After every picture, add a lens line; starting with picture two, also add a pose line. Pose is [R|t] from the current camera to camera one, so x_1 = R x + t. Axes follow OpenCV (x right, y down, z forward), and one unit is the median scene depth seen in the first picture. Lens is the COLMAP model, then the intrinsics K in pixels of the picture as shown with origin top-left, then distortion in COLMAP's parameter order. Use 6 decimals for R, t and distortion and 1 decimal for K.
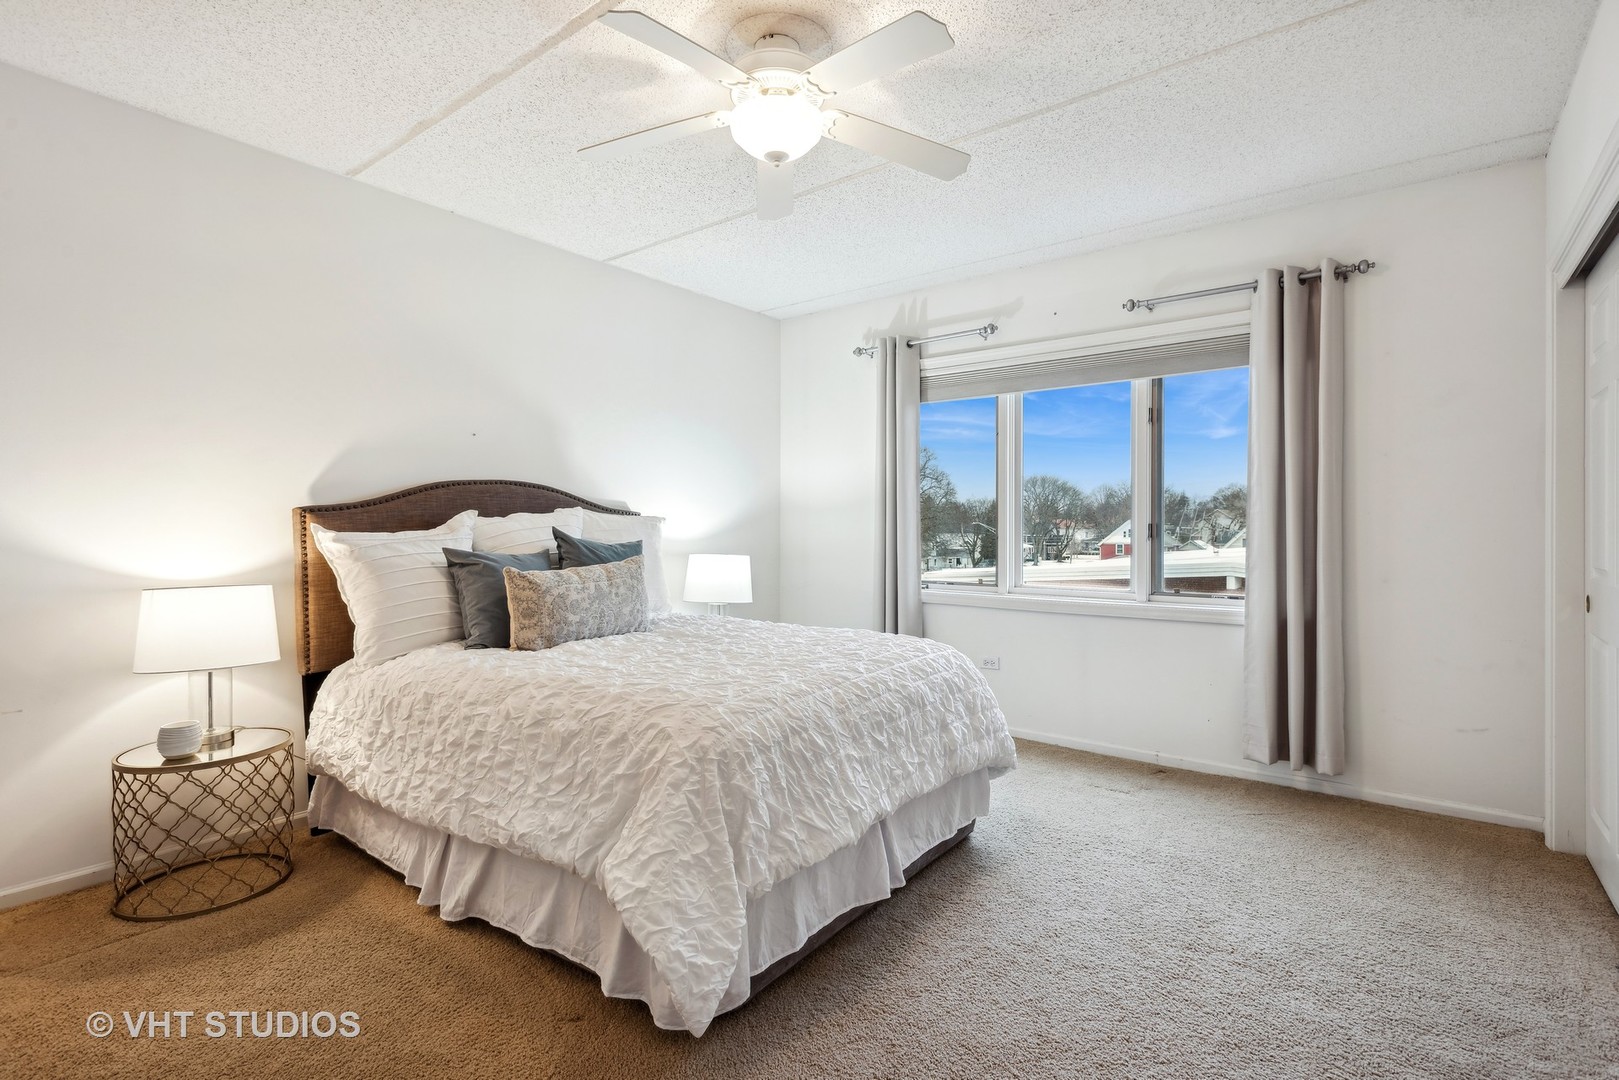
lens RADIAL K [[772.8, 0, 817.4], [0, 772.8, 535.1], [0, 0, 1]] dist [0.010600, -0.000322]
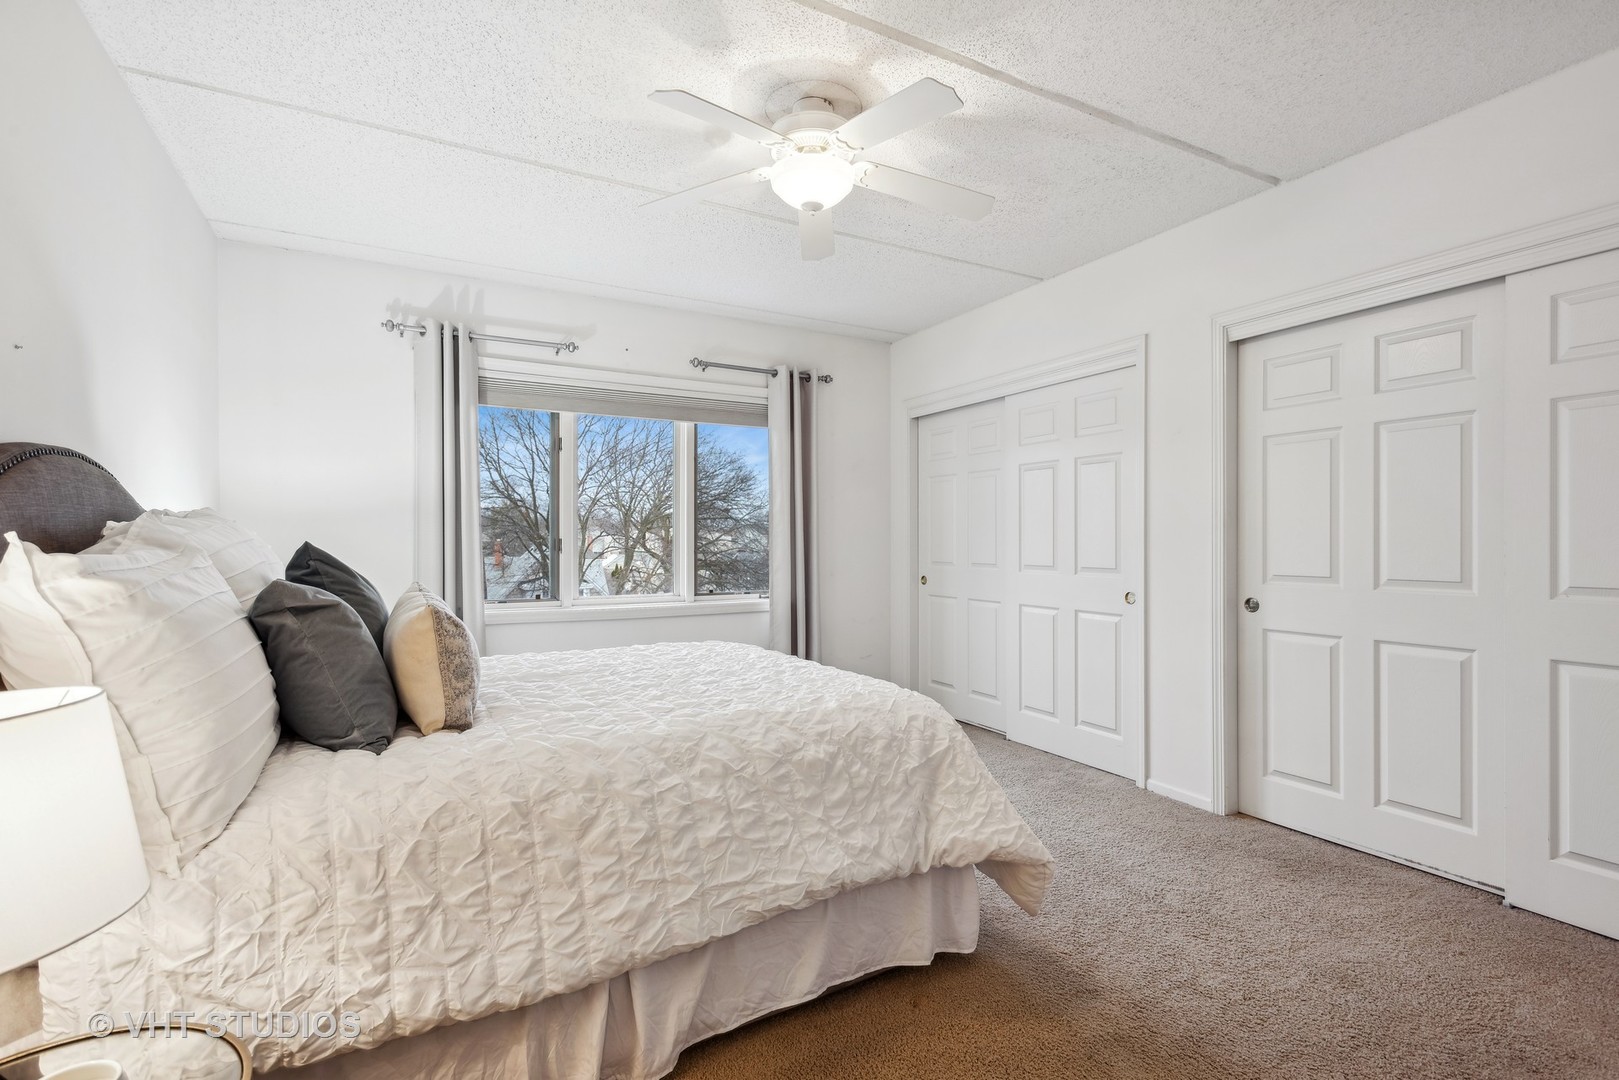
lens RADIAL K [[772.8, 0, 817.4], [0, 772.8, 535.1], [0, 0, 1]] dist [0.010600, -0.000322]
pose [[0.386849, 0.007385, 0.922113, -0.749261], [0.008089, 0.999902, -0.011401, -0.005889], [-0.922108, 0.011869, 0.386752, 0.391381]]
